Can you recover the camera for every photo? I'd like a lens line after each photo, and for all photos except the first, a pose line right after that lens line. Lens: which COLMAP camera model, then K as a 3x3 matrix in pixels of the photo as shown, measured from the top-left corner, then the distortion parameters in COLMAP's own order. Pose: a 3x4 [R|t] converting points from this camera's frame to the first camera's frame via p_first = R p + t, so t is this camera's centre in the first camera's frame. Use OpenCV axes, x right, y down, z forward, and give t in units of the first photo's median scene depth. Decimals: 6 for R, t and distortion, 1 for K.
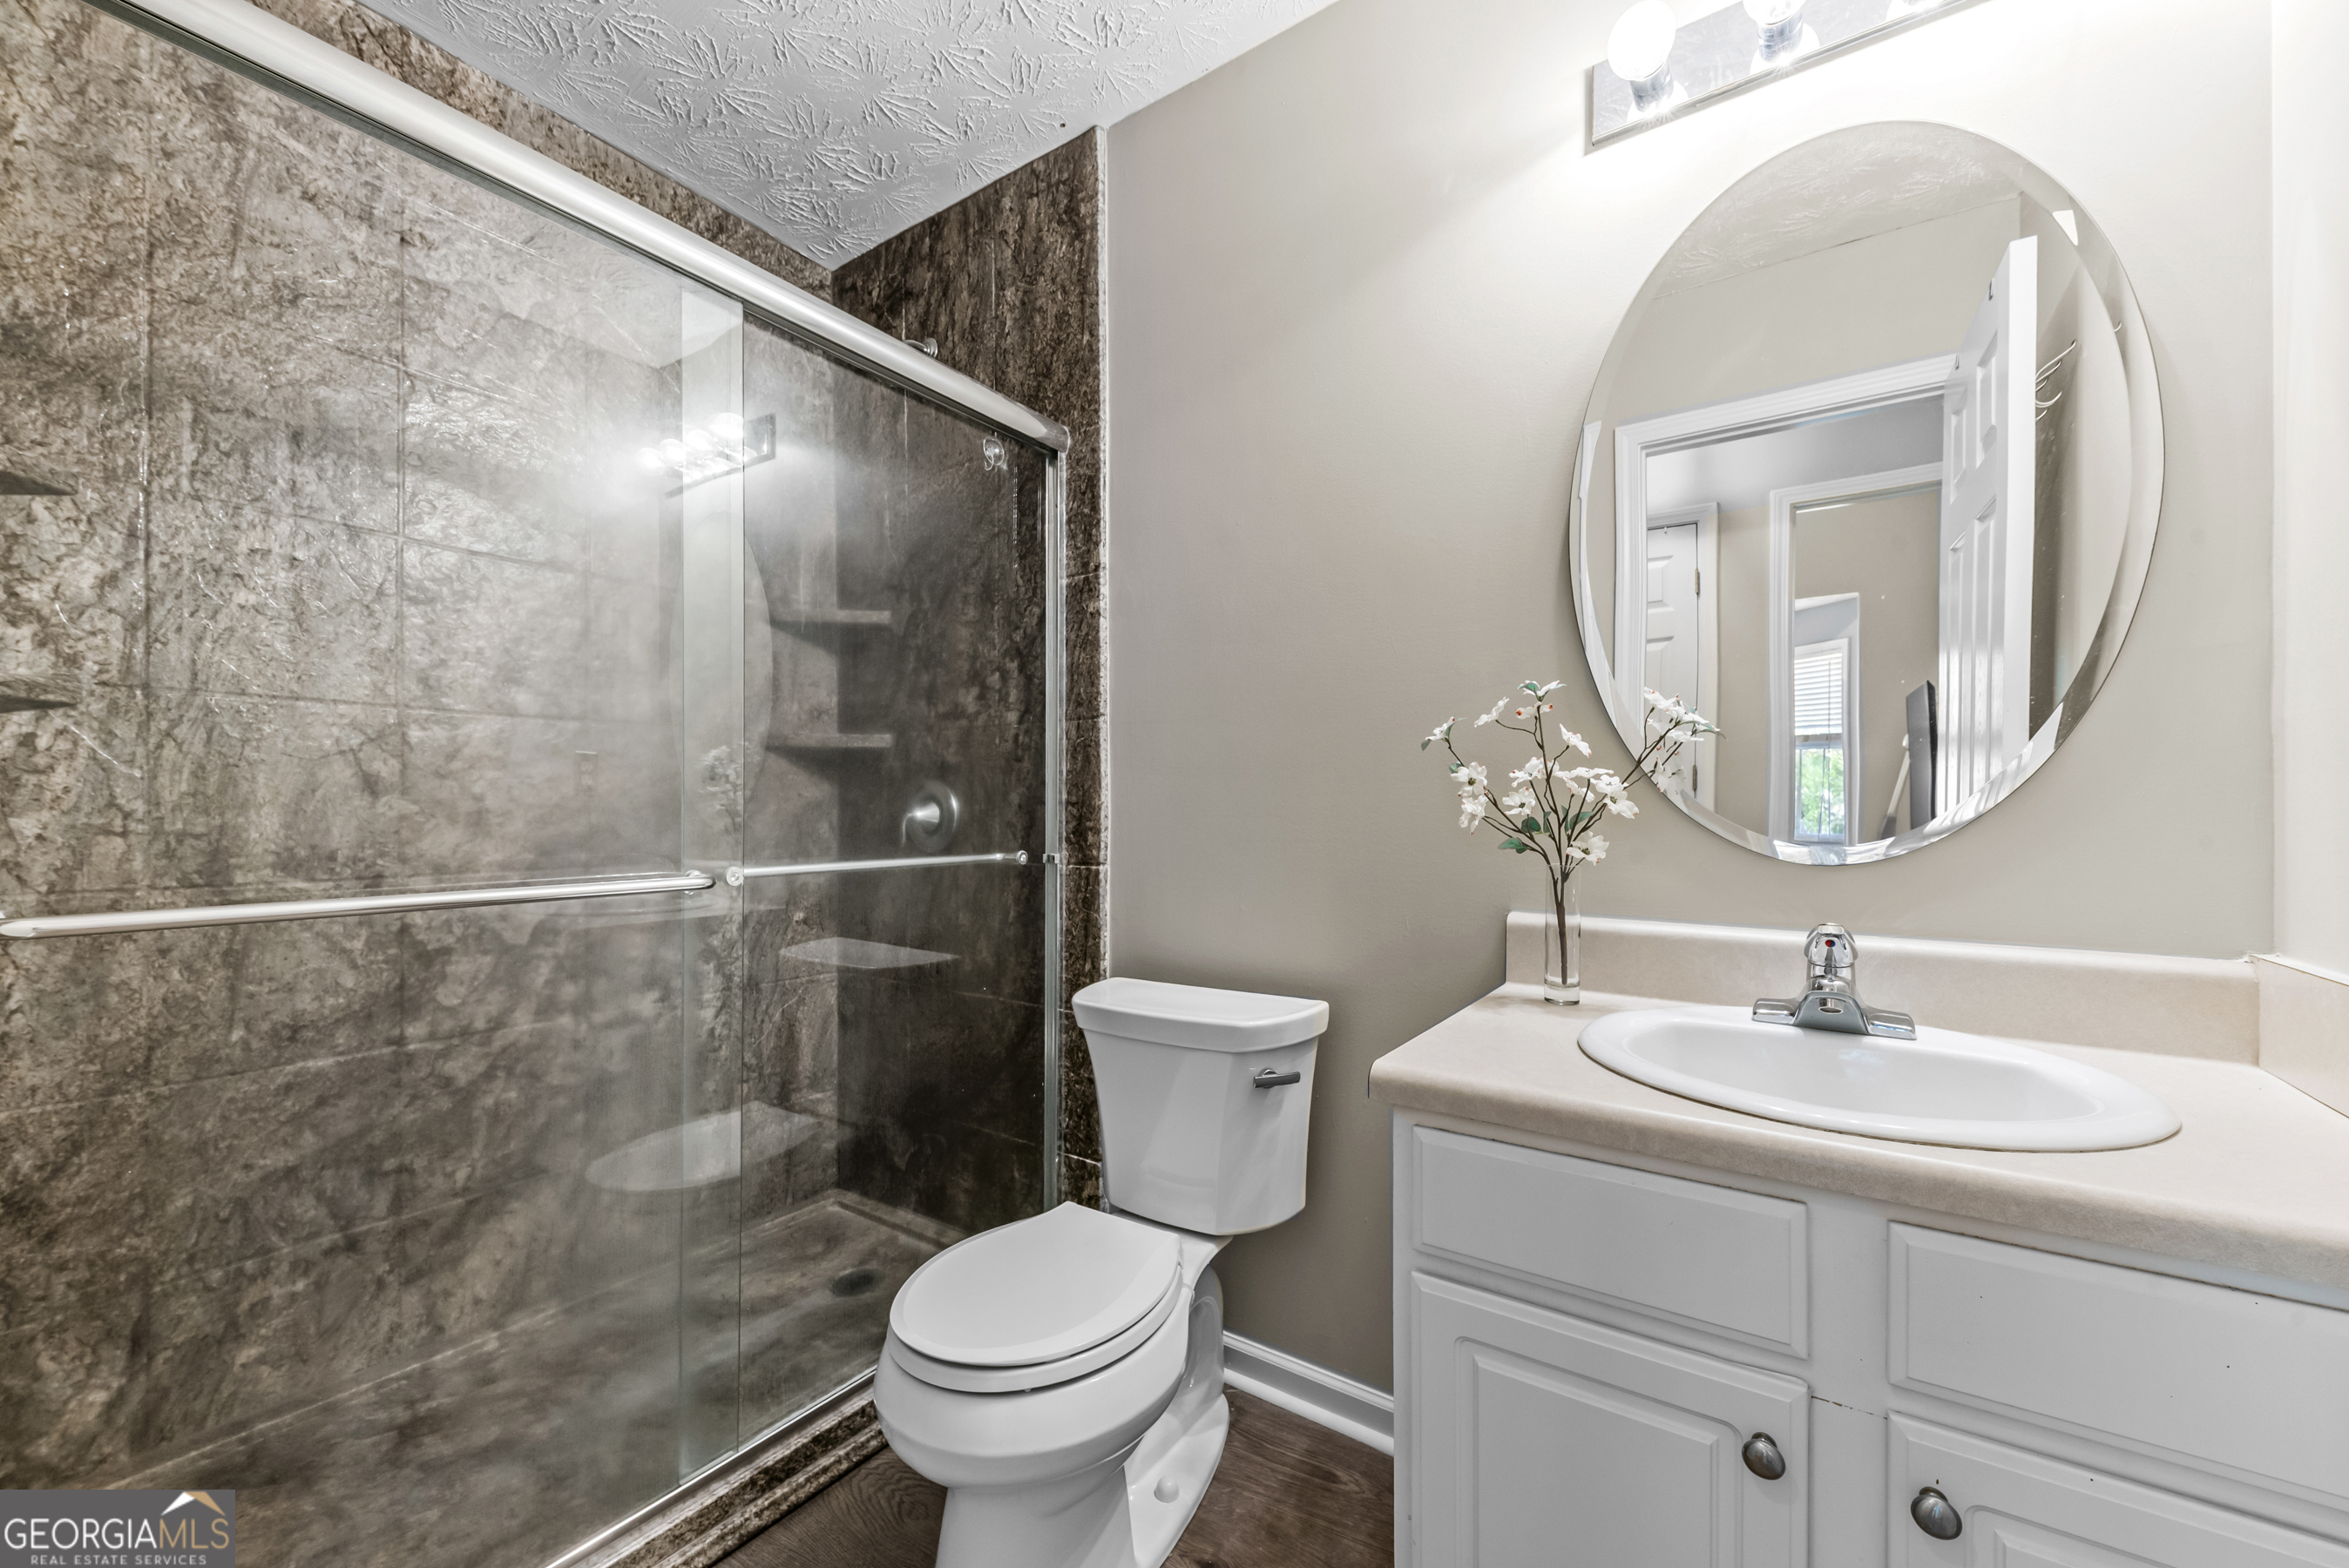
lens RADIAL K [[908.6, 0, 1193.5], [0, 908.6, 804.3], [0, 0, 1]] dist [-0.010562, 0.000203]
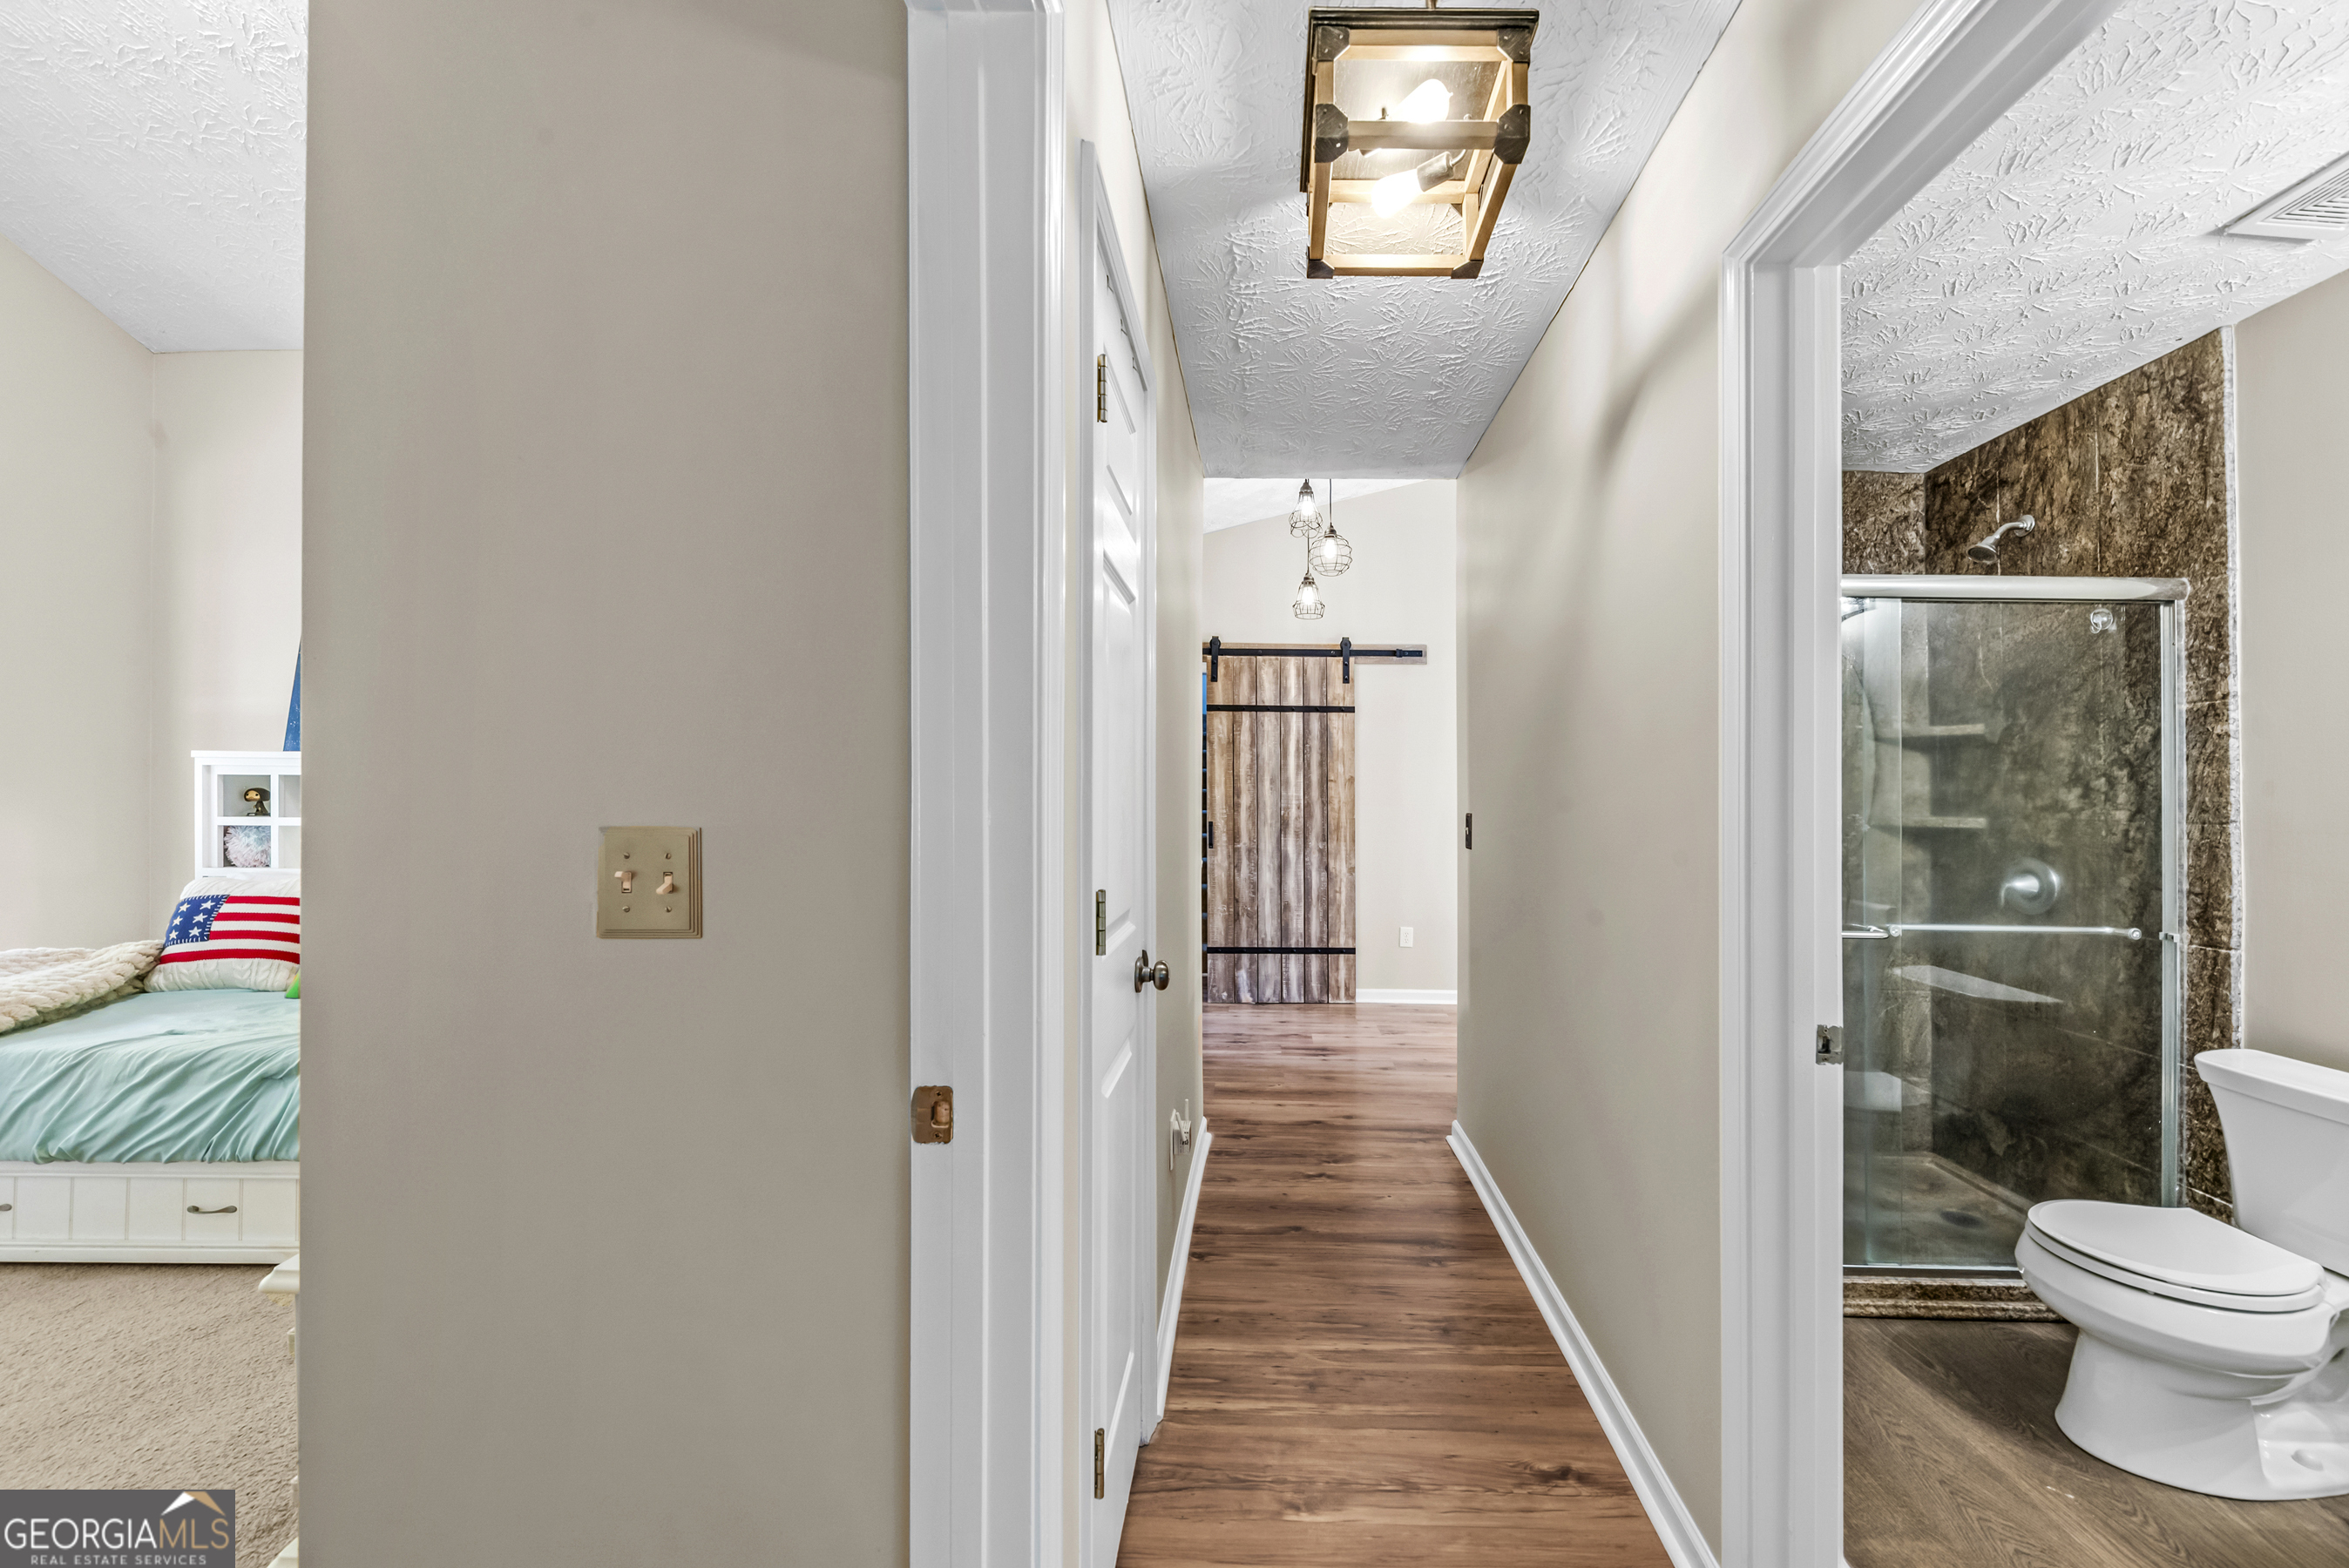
lens RADIAL K [[805.1, 0, 1262.3], [0, 805.1, 791.2], [0, 0, 1]] dist [0.011960, -0.003584]
pose [[0.544188, -0.004614, -0.838951, 0.091905], [-0.002397, 0.999972, -0.007054, -0.119691], [0.838960, 0.005849, 0.544162, -0.582307]]
